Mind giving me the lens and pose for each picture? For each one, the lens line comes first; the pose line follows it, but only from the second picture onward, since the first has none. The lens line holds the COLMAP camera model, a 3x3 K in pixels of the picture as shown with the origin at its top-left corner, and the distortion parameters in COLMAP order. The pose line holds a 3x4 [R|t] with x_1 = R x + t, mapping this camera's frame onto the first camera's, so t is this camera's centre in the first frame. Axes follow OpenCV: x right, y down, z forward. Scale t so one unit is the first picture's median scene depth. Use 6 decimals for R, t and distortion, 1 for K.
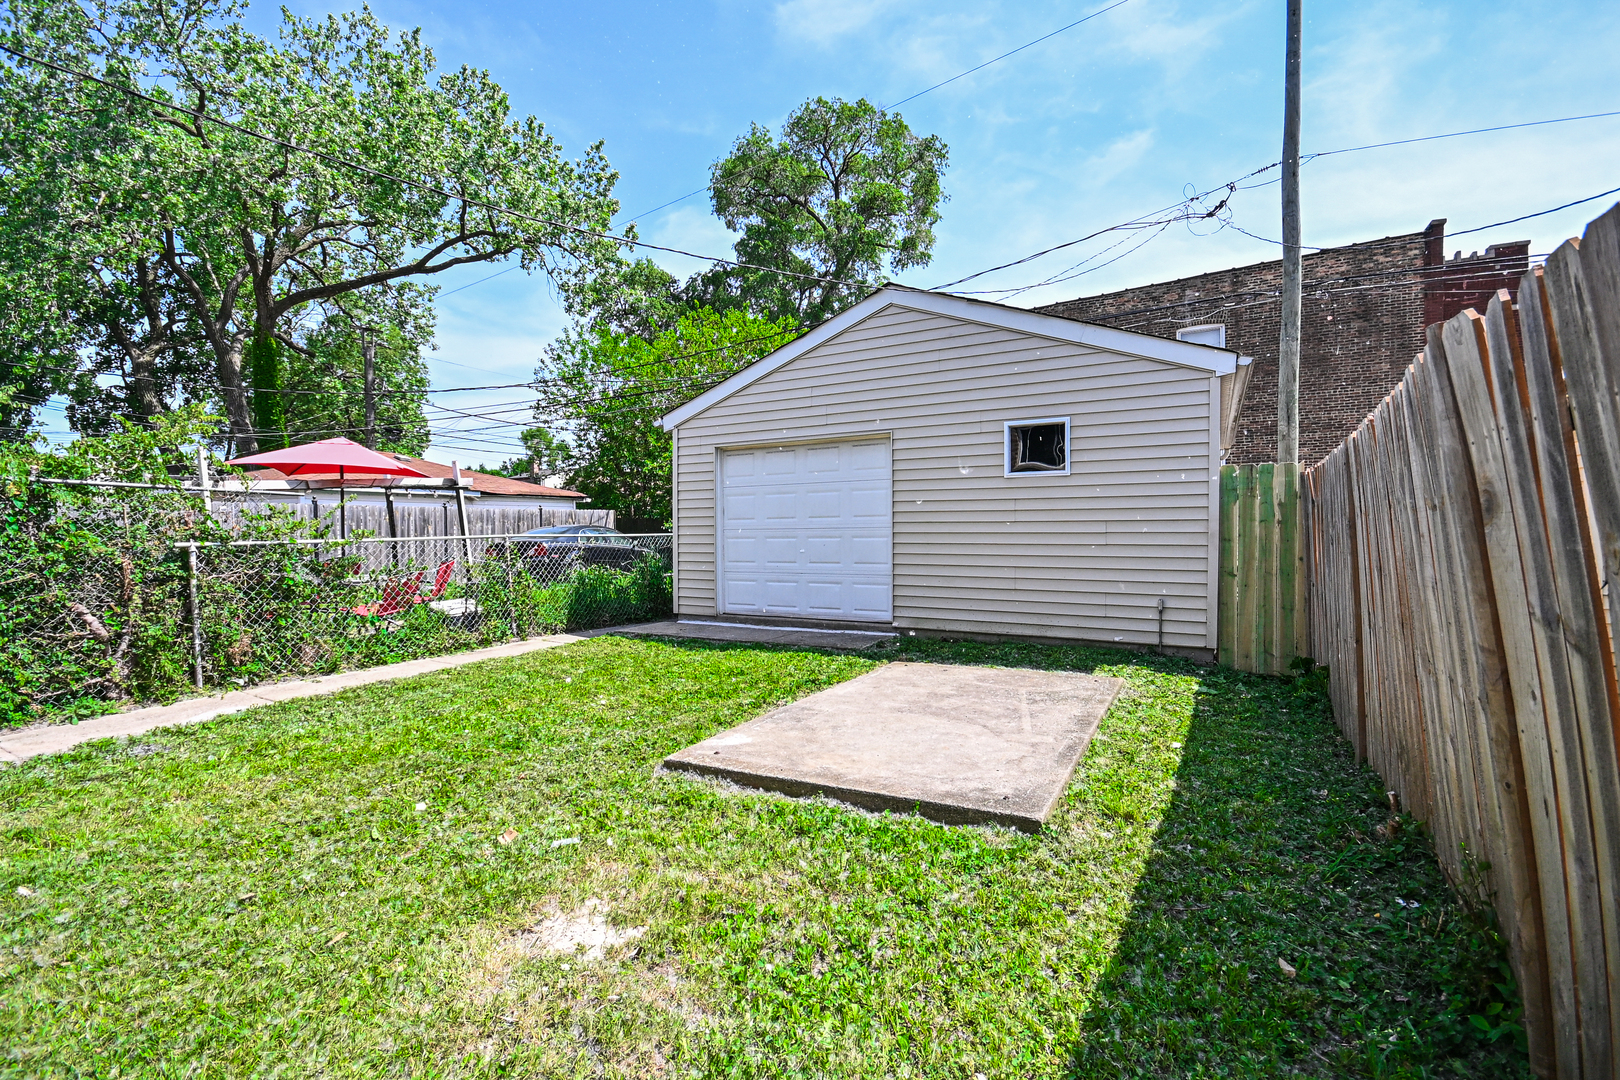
lens RADIAL K [[709.6, 0, 822.6], [0, 709.6, 536.3], [0, 0, 1]] dist [0.012732, -0.016150]
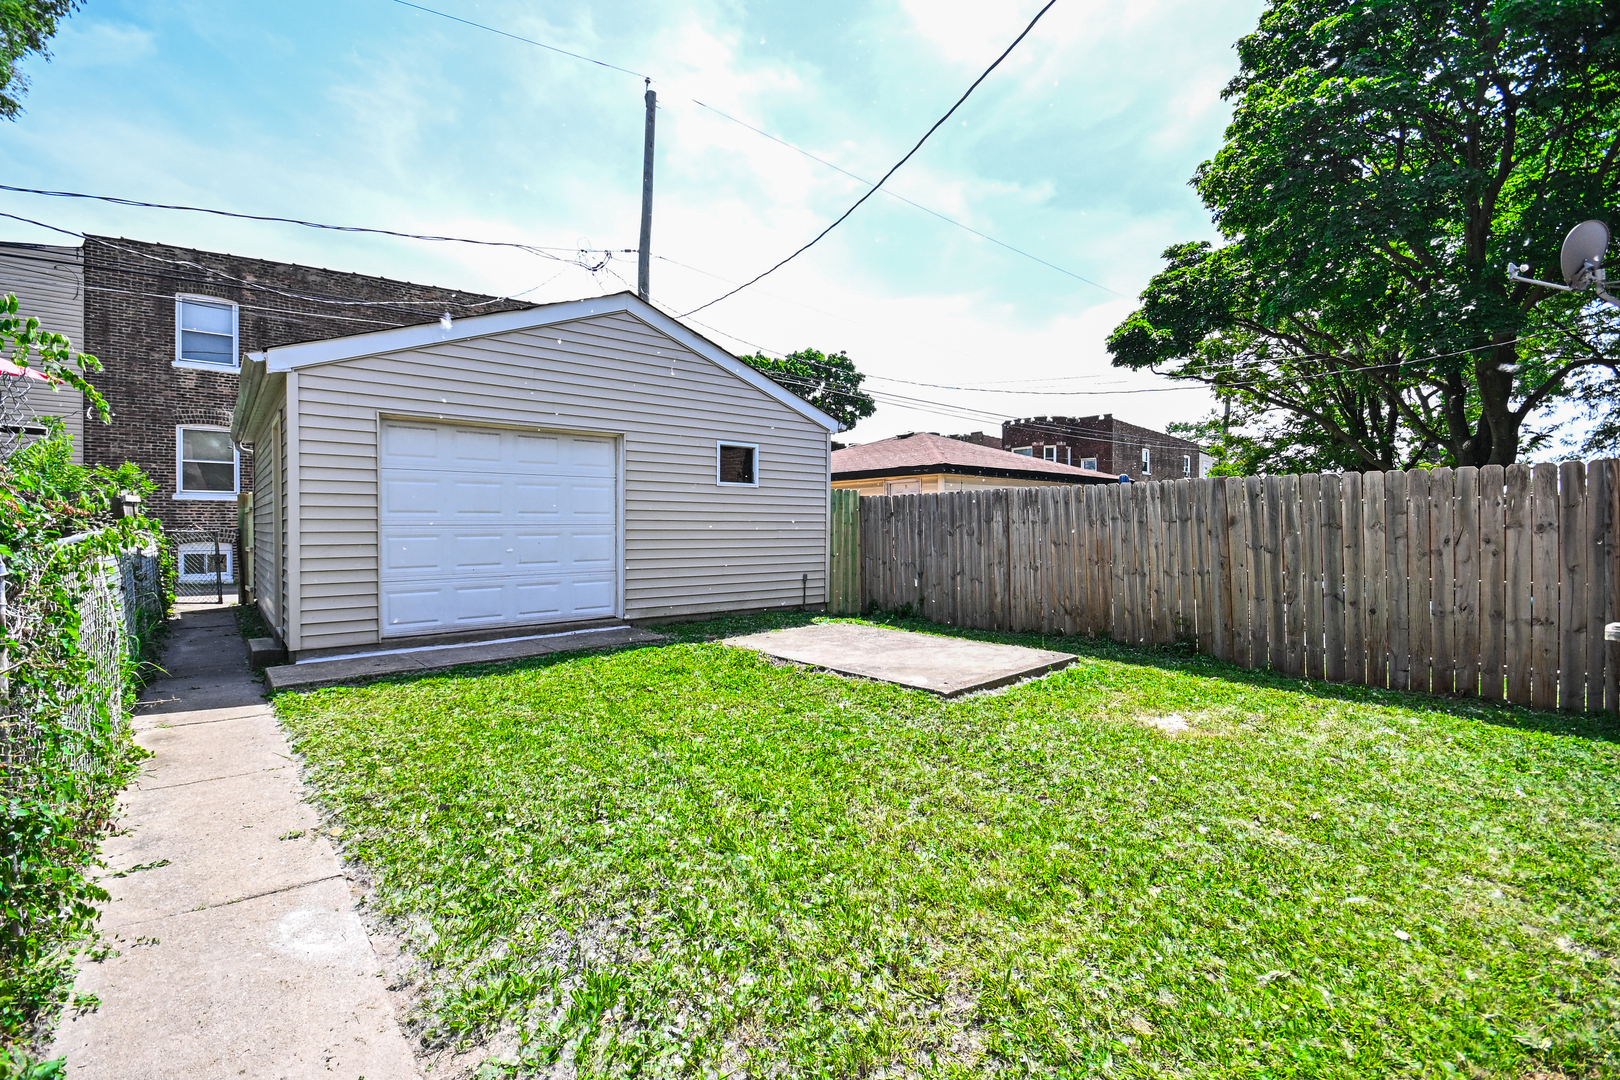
lens RADIAL K [[715.0, 0, 829.2], [0, 715.0, 532.1], [0, 0, 1]] dist [0.001535, -0.008501]
pose [[0.345304, 0.001142, 0.938490, -0.773779], [0.006945, 0.999969, -0.003772, 0.004516], [-0.938465, 0.007820, 0.345286, 0.351993]]
